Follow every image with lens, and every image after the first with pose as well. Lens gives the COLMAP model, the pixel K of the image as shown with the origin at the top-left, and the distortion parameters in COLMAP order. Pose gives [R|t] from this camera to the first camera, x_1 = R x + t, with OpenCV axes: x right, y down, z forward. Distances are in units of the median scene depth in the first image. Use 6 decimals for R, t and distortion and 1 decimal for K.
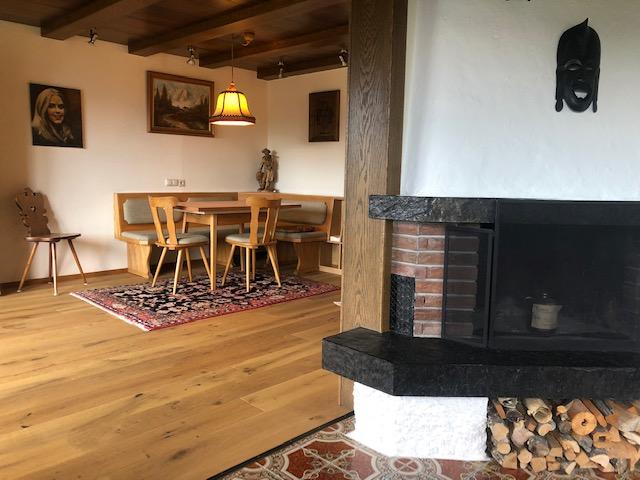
lens RADIAL K [[526.2, 0, 324.2], [0, 526.2, 238.4], [0, 0, 1]] dist [0.036792, -0.028839]
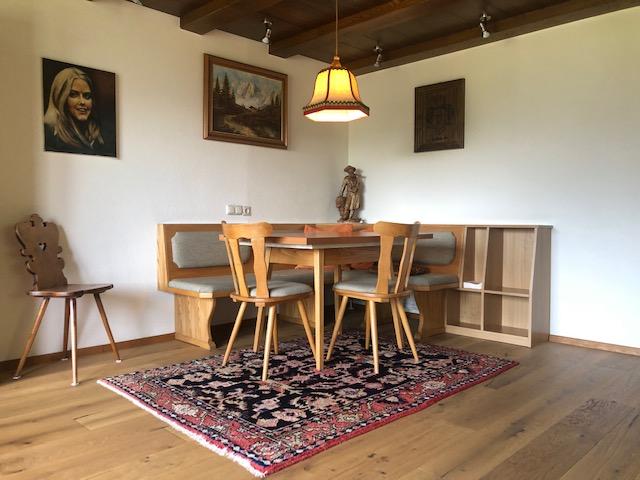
lens RADIAL K [[526.2, 0, 315.6], [0, 526.2, 240.0], [0, 0, 1]] dist [0.036792, -0.028839]
pose [[0.999656, -0.016719, -0.020197, -0.193757], [0.014981, 0.996410, -0.083324, -0.004260], [0.021517, 0.082993, 0.996318, 0.347391]]
